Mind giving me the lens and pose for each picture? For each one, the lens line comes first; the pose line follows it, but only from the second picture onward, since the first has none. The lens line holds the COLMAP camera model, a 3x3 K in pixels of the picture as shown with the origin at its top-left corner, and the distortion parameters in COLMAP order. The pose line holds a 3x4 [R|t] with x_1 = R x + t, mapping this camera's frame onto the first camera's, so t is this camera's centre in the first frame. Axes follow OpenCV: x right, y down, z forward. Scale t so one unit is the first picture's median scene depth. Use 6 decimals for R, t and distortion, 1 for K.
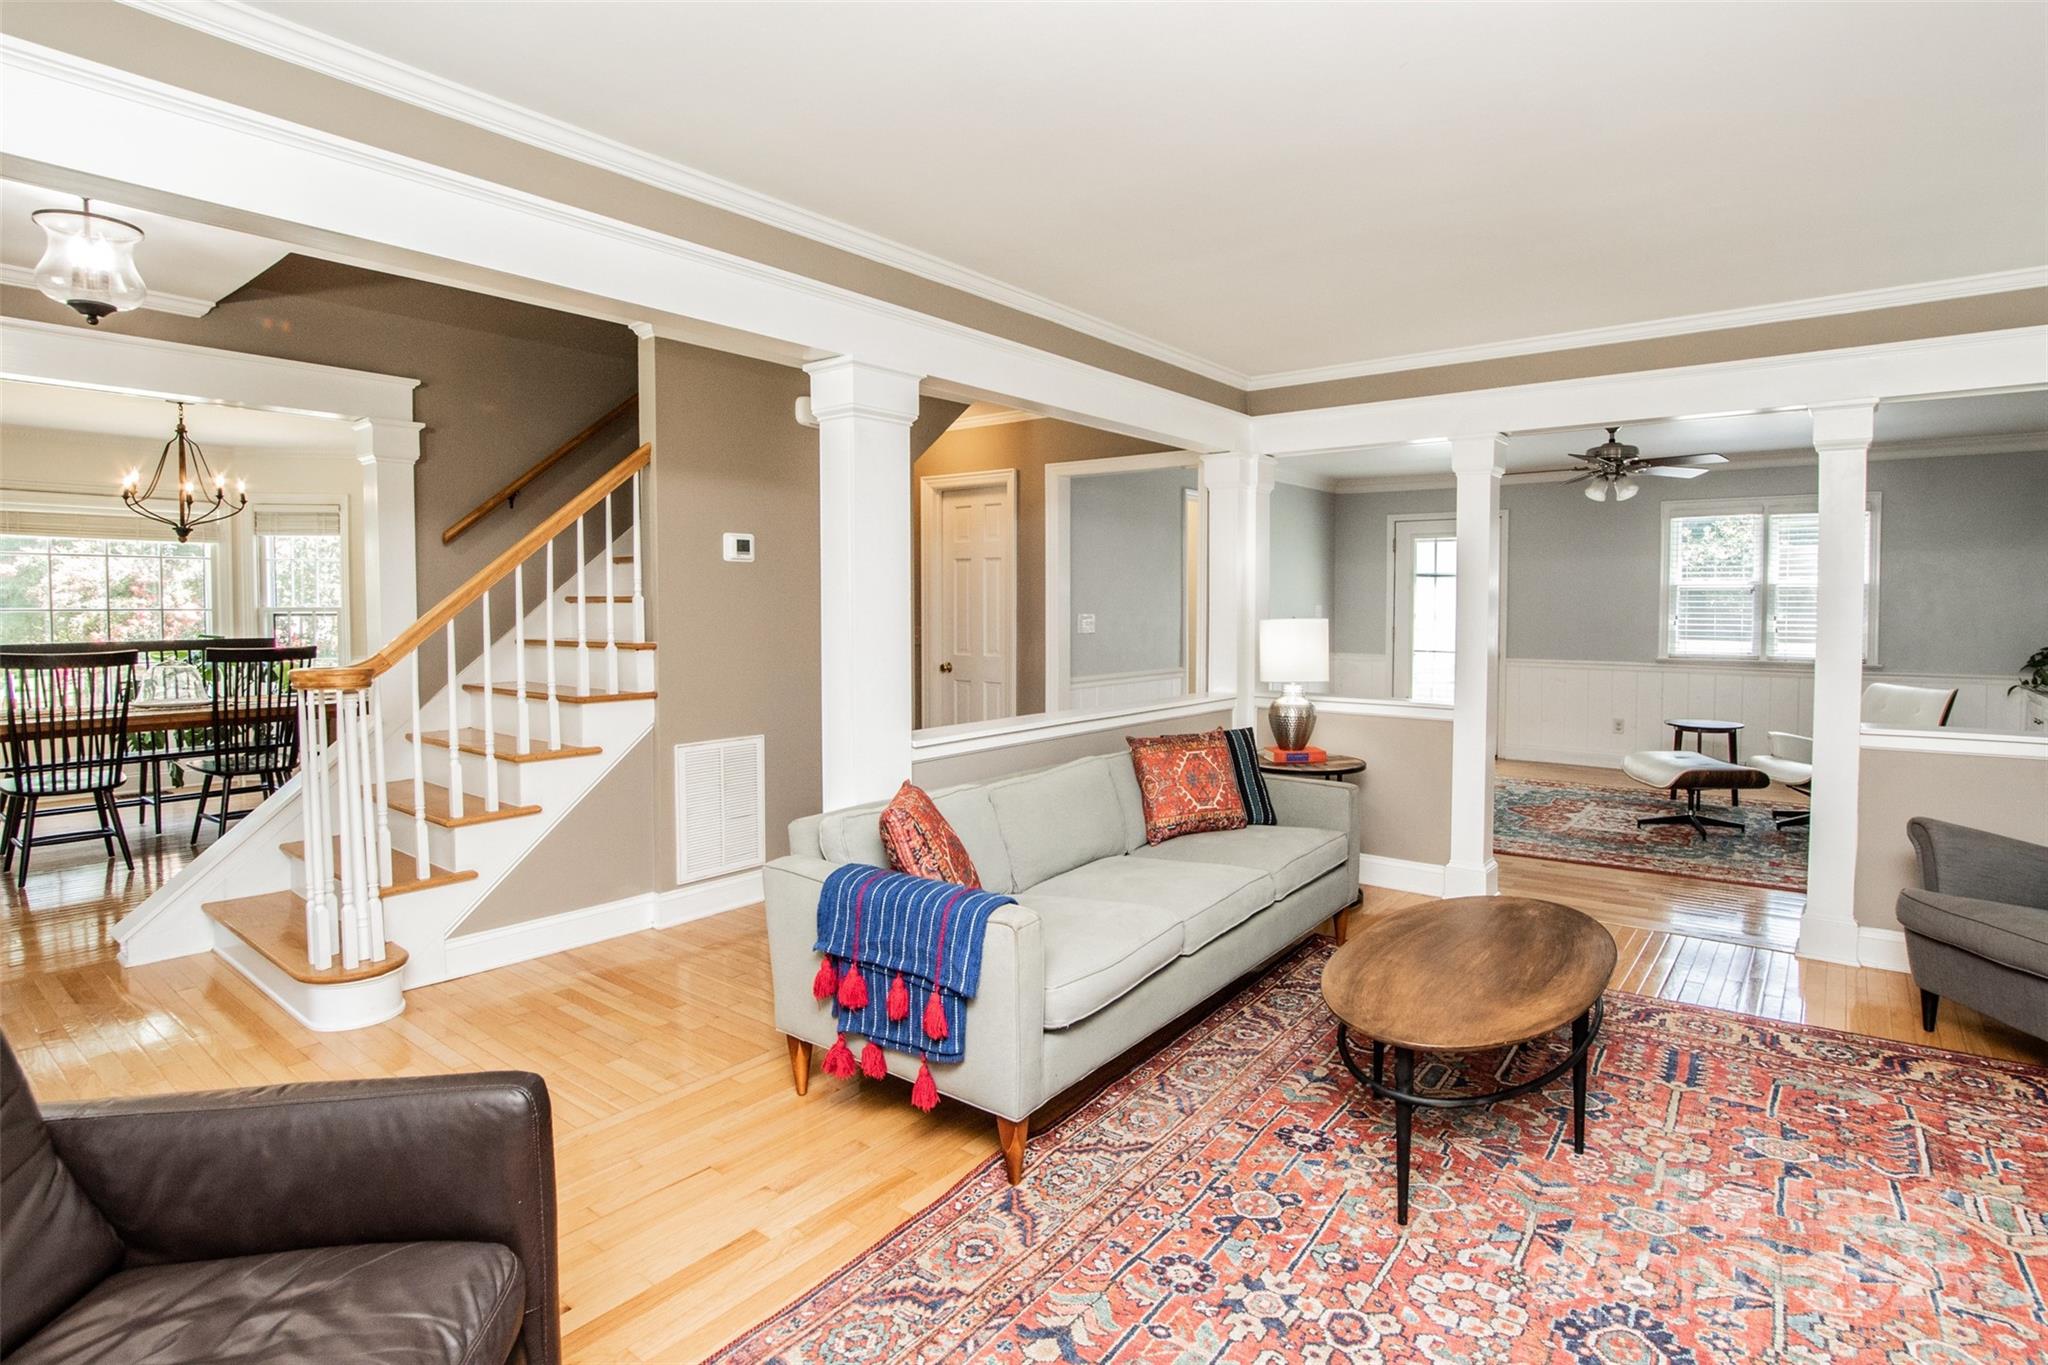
lens RADIAL K [[1036.0, 0, 1042.2], [0, 1036.0, 611.8], [0, 0, 1]] dist [-0.039502, 0.008046]
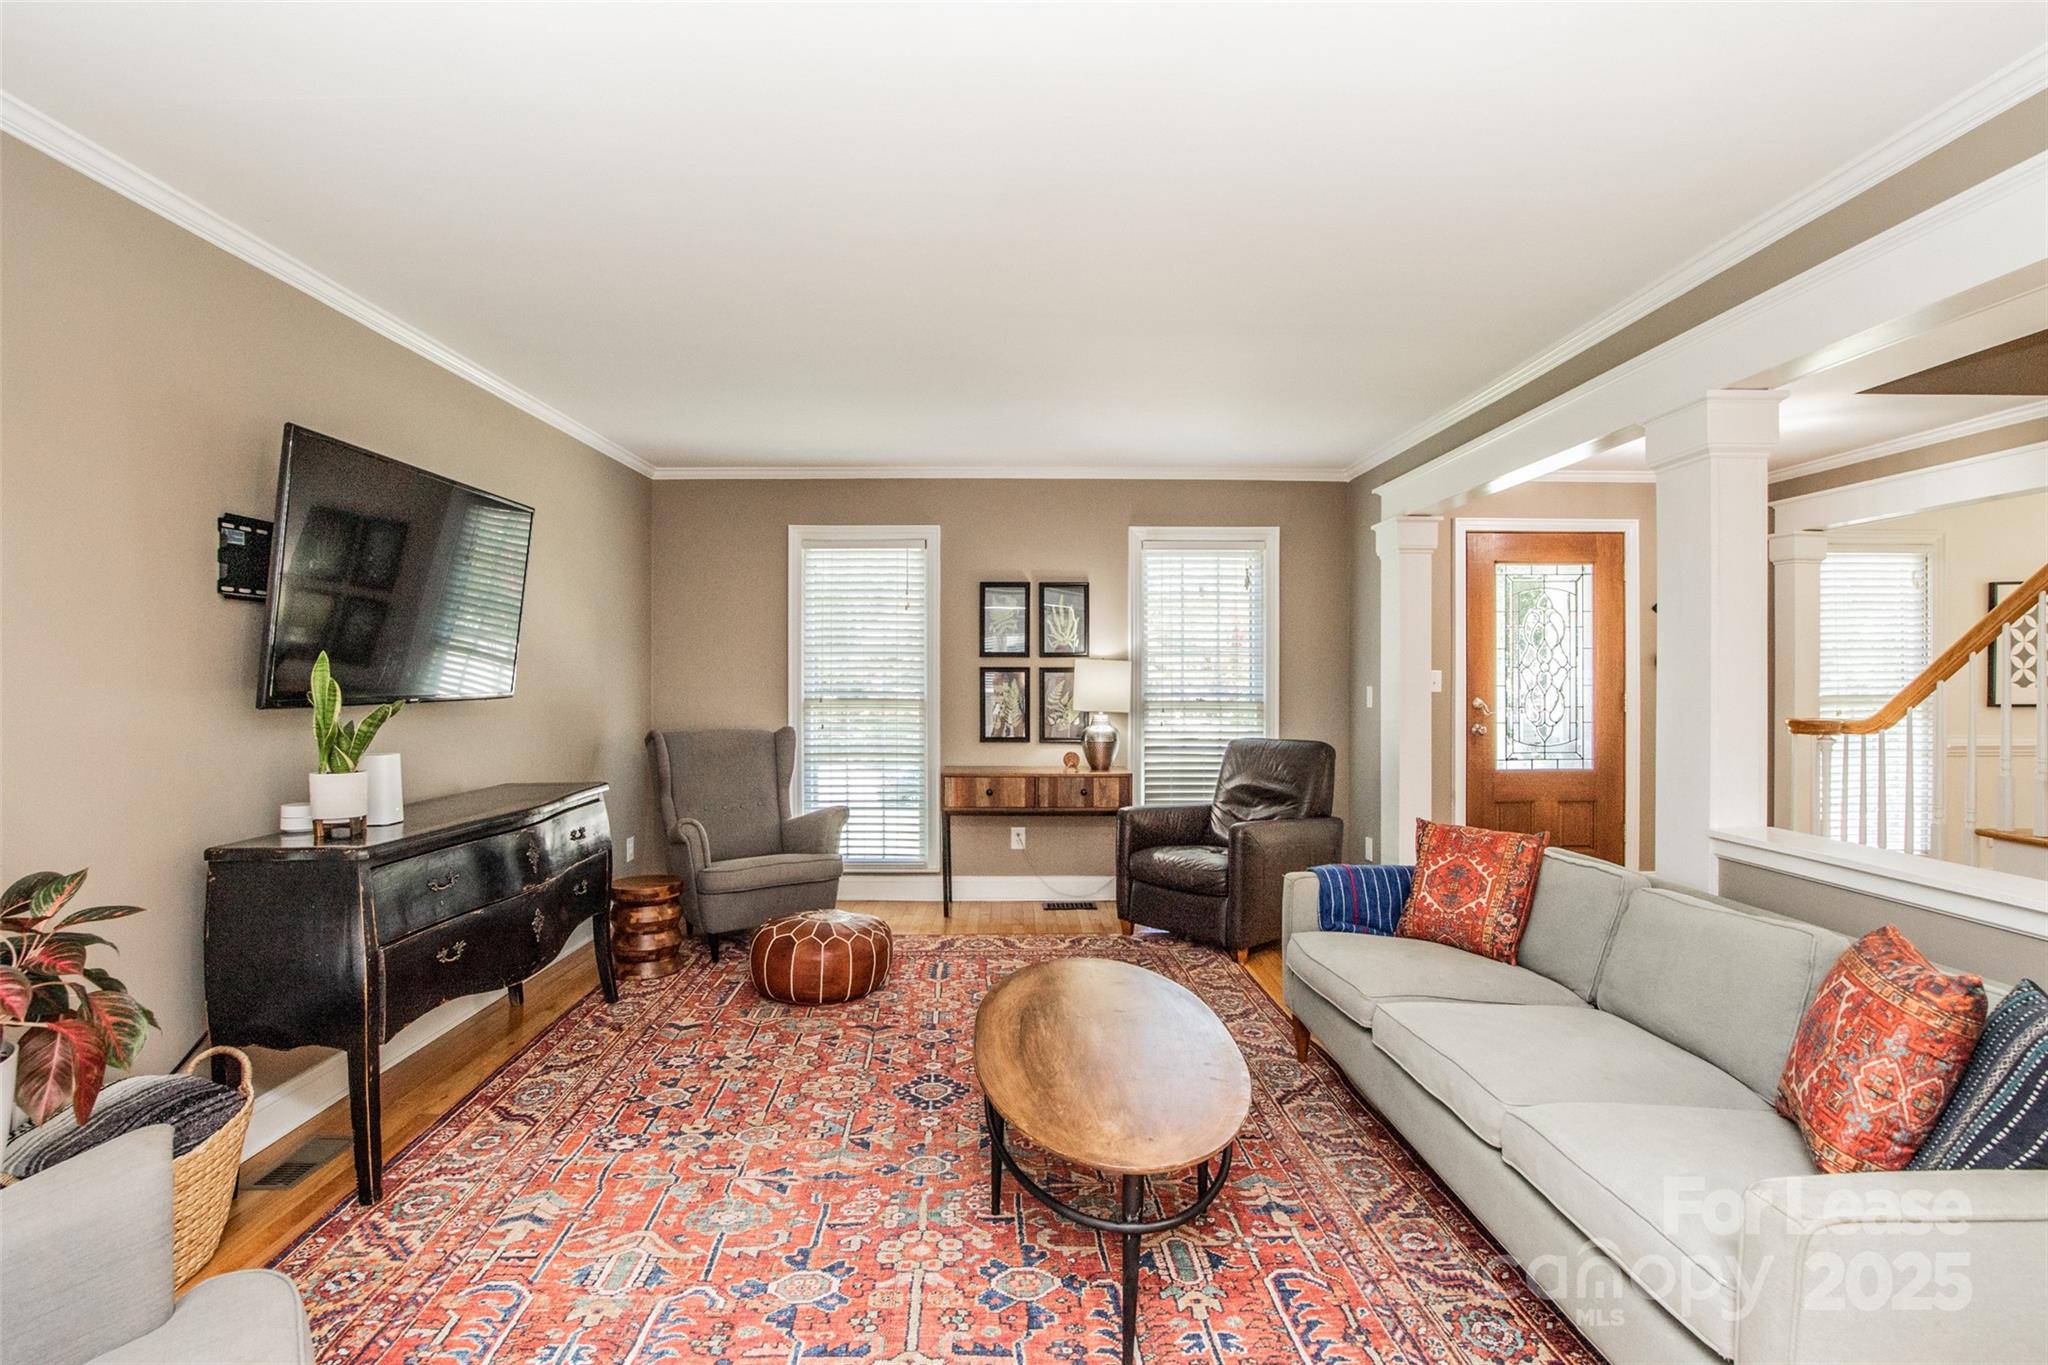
lens RADIAL K [[956.7, 0, 1024.0], [0, 956.7, 682.5], [0, 0, 1]] dist [-0.032576, 0.000145]
pose [[-0.776990, 0.004789, -0.629495, 1.150708], [-0.006661, 0.999853, 0.015827, 0.001227], [0.629478, 0.016490, -0.776843, 1.830207]]
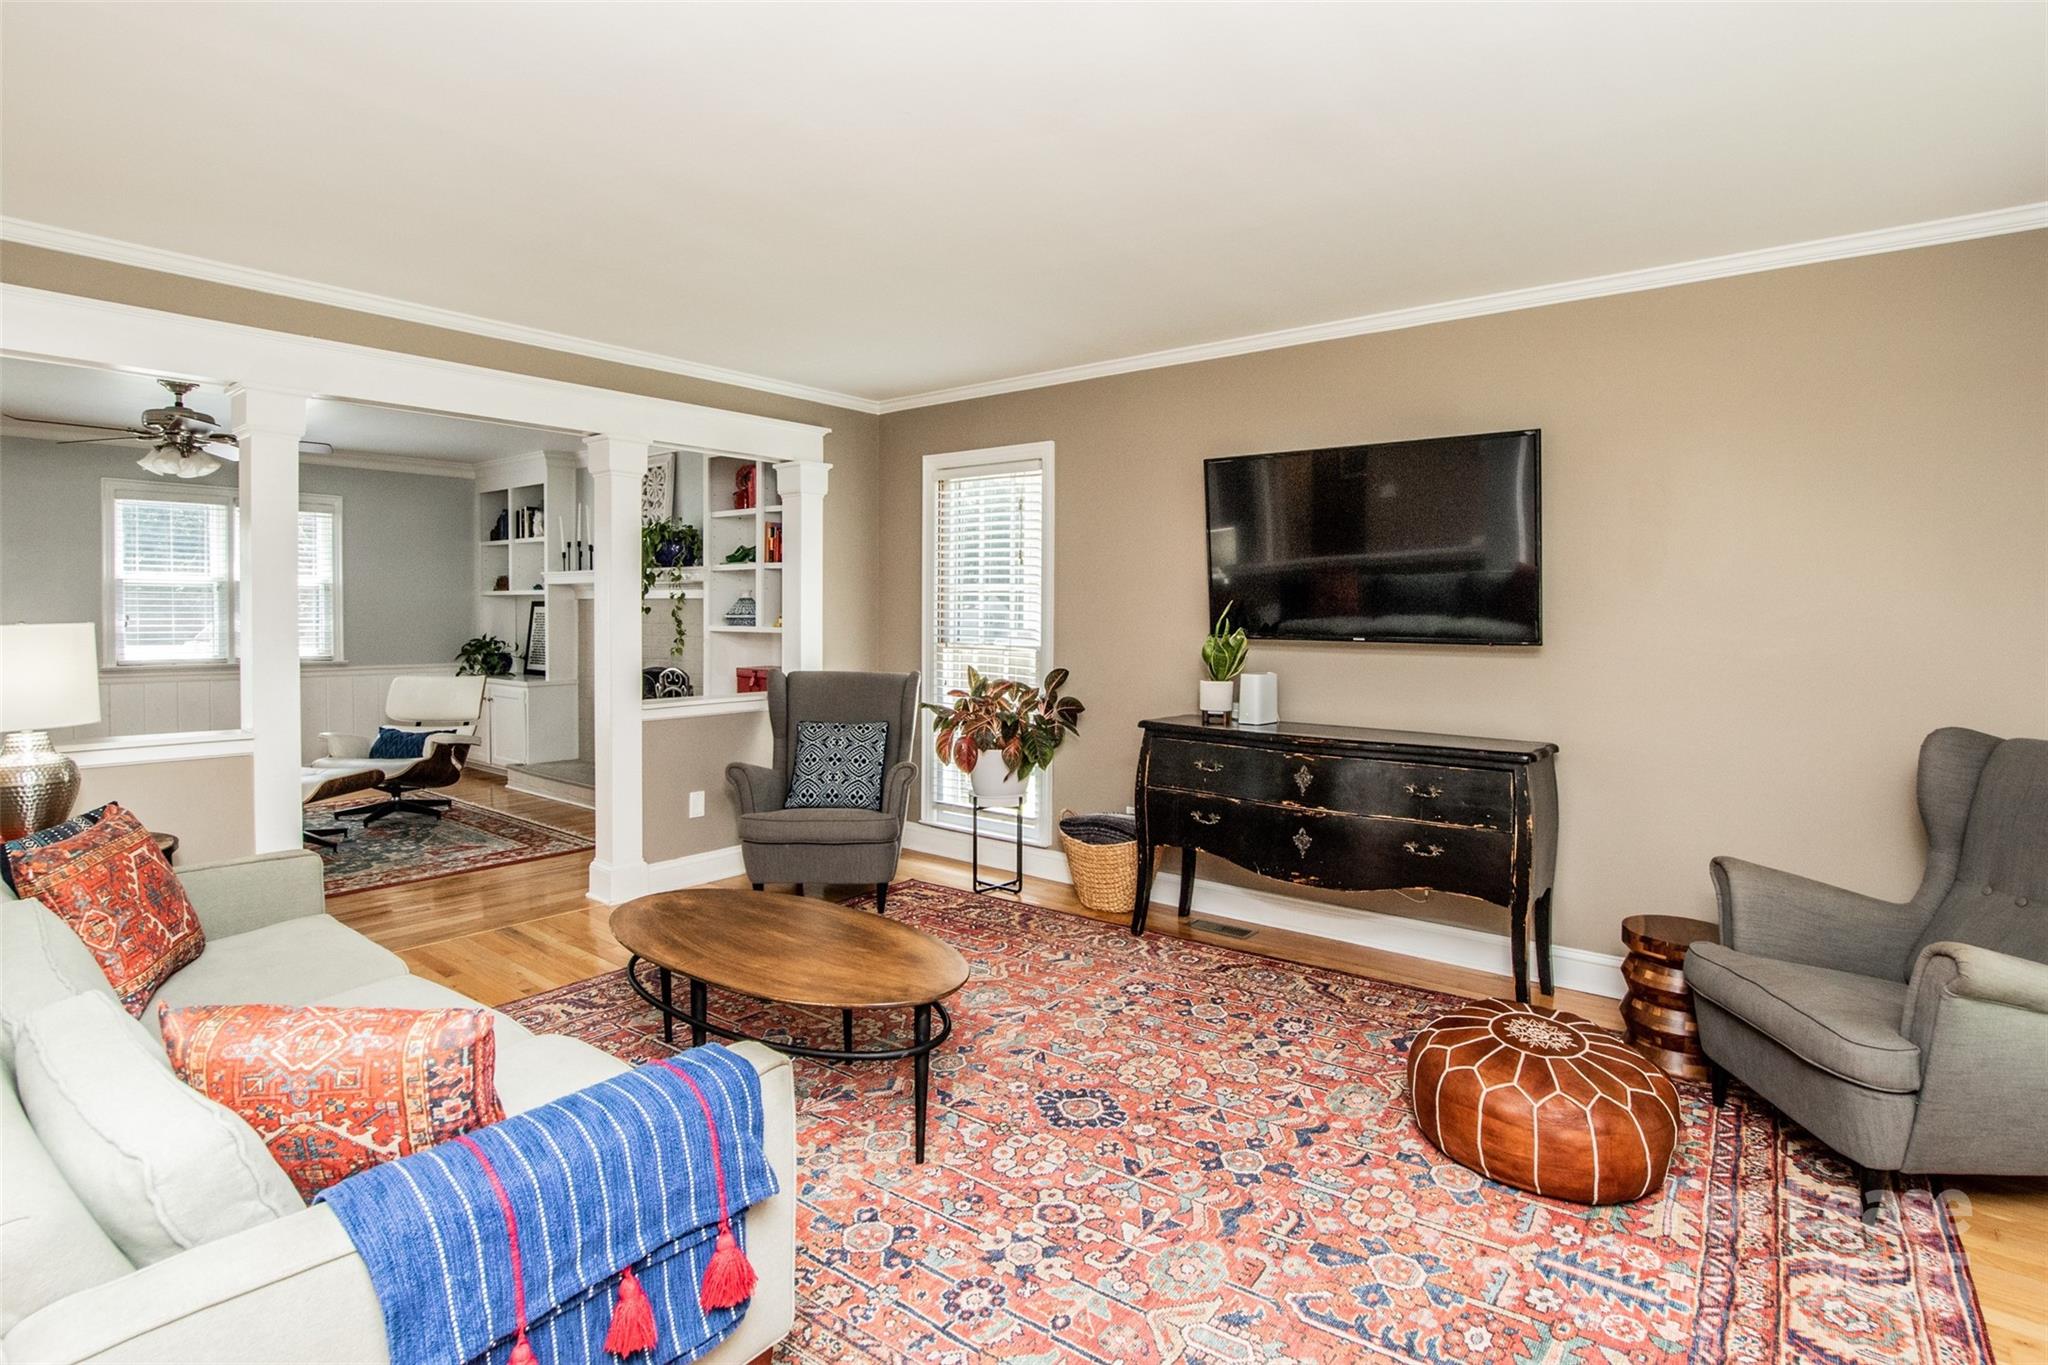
lens RADIAL K [[1036.0, 0, 1042.2], [0, 1036.0, 611.8], [0, 0, 1]] dist [-0.039502, 0.008046]
pose [[-0.003591, -0.004308, 0.999984, -0.724862], [0.000186, 0.999991, 0.004309, -0.006345], [-0.999994, 0.000201, -0.003590, 0.823246]]
